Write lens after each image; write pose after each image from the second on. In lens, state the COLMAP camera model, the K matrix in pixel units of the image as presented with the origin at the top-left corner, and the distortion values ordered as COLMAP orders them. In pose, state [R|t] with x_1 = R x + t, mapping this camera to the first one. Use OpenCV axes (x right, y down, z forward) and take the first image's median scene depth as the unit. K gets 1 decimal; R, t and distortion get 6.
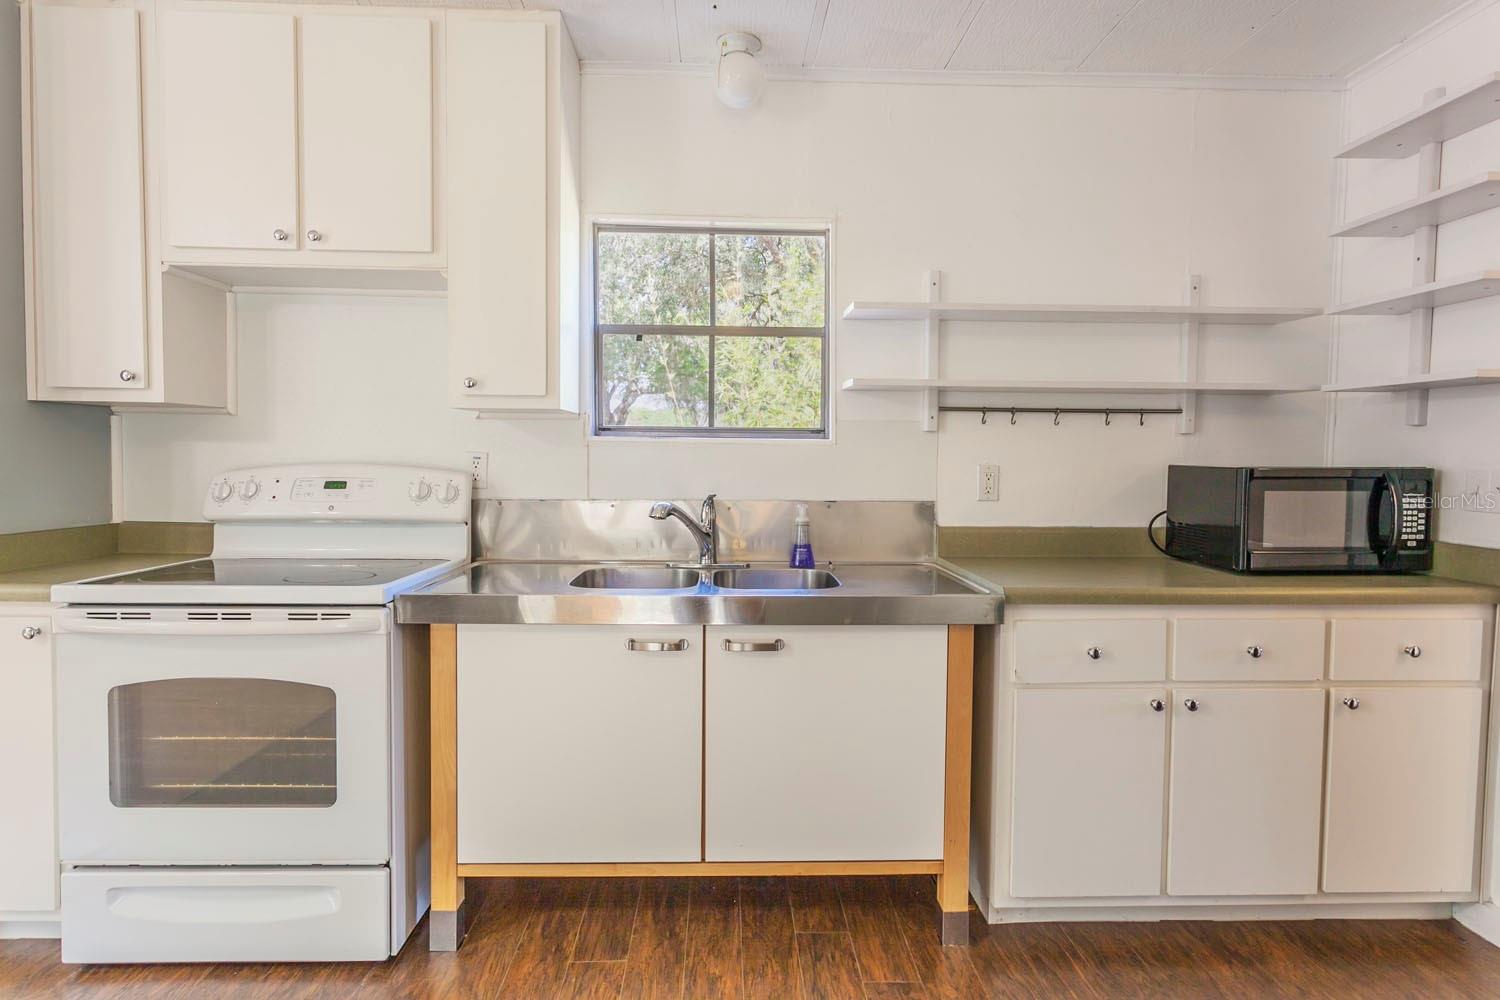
lens RADIAL K [[836.0, 0, 751.8], [0, 836.0, 494.8], [0, 0, 1]] dist [0.000790, 0.000897]
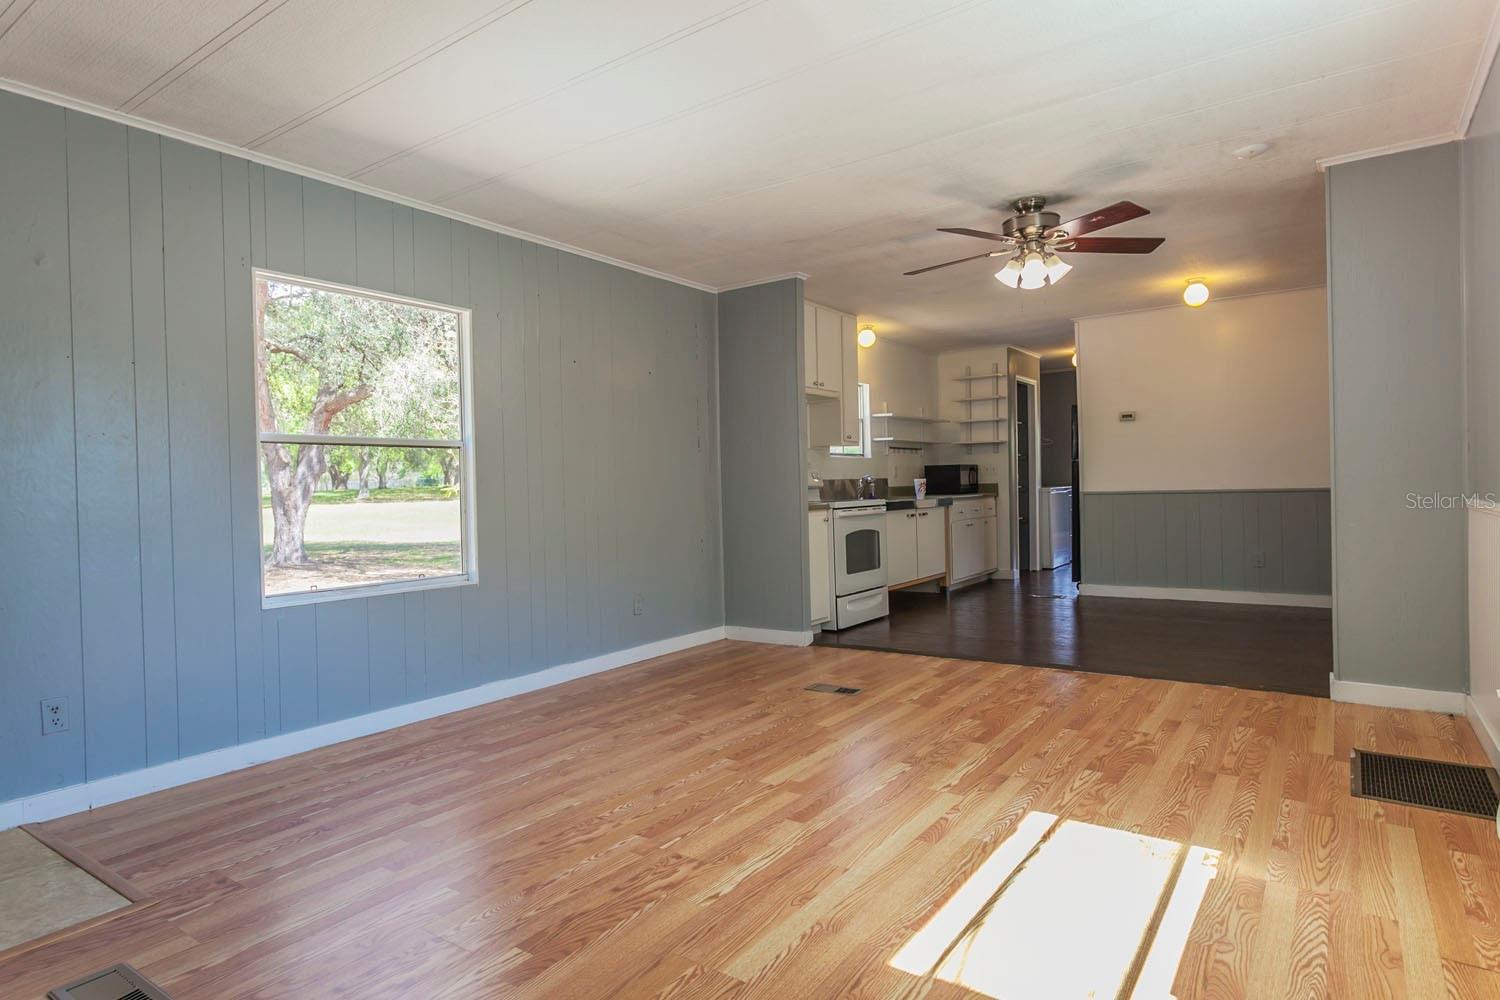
lens RADIAL K [[836.0, 0, 751.8], [0, 836.0, 494.8], [0, 0, 1]] dist [0.000790, 0.000897]
pose [[0.606391, -0.035268, 0.794384, -2.880738], [0.069963, 0.997508, -0.009120, 0.069842], [-0.792083, 0.061108, 0.607347, -0.518309]]
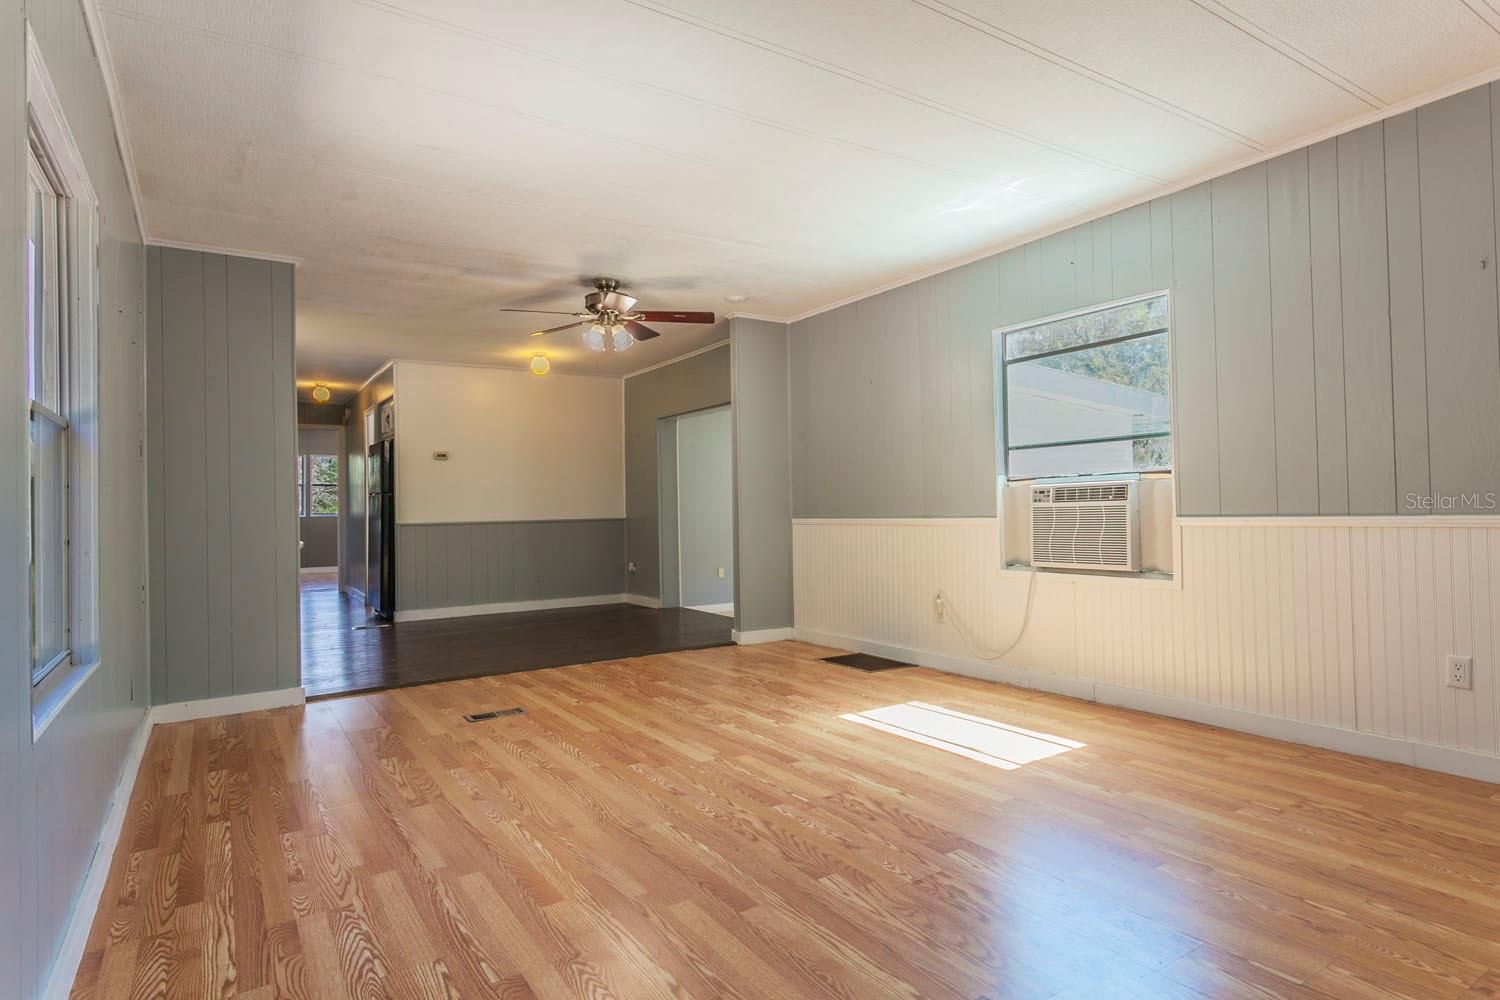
lens RADIAL K [[816.4, 0, 750.0], [0, 816.4, 500.0], [0, 0, 1]] dist [0.000418, 0.000800]
pose [[-0.519397, 0.004919, 0.854519, -3.128365], [0.055311, 0.998080, 0.027874, 0.008589], [-0.852741, 0.061742, -0.518671, 0.910523]]
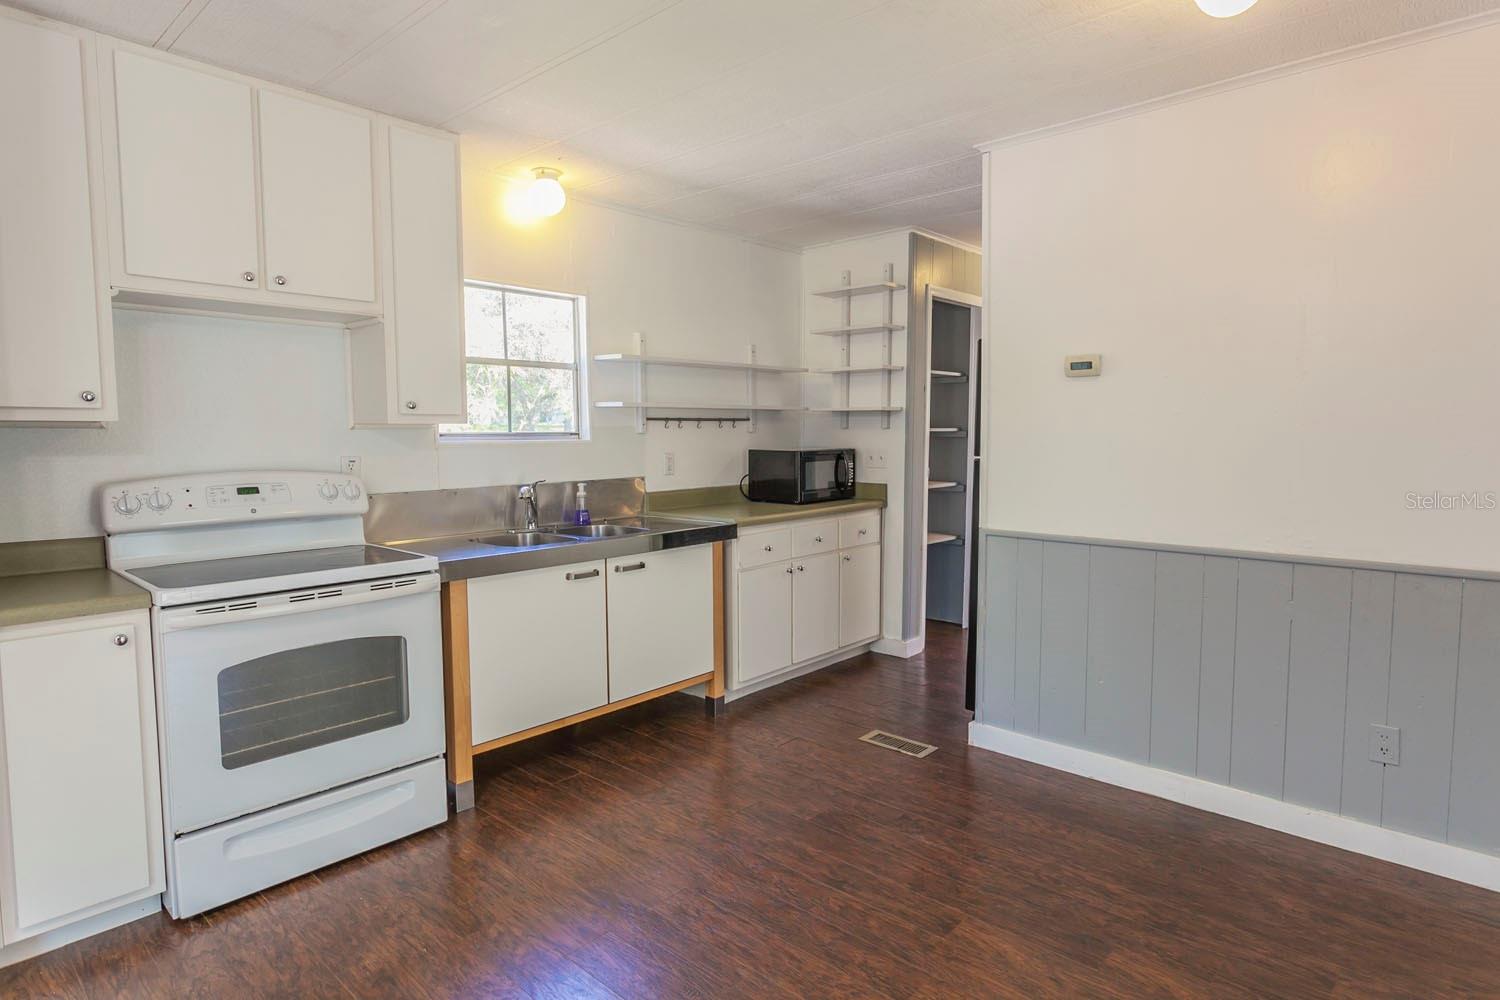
lens RADIAL K [[836.0, 0, 751.8], [0, 836.0, 494.8], [0, 0, 1]] dist [0.000790, 0.000897]
pose [[0.690835, -0.069378, 0.719676, -0.931539], [0.045513, 0.997584, 0.052480, -0.038001], [-0.721578, -0.003501, 0.692324, -0.305378]]
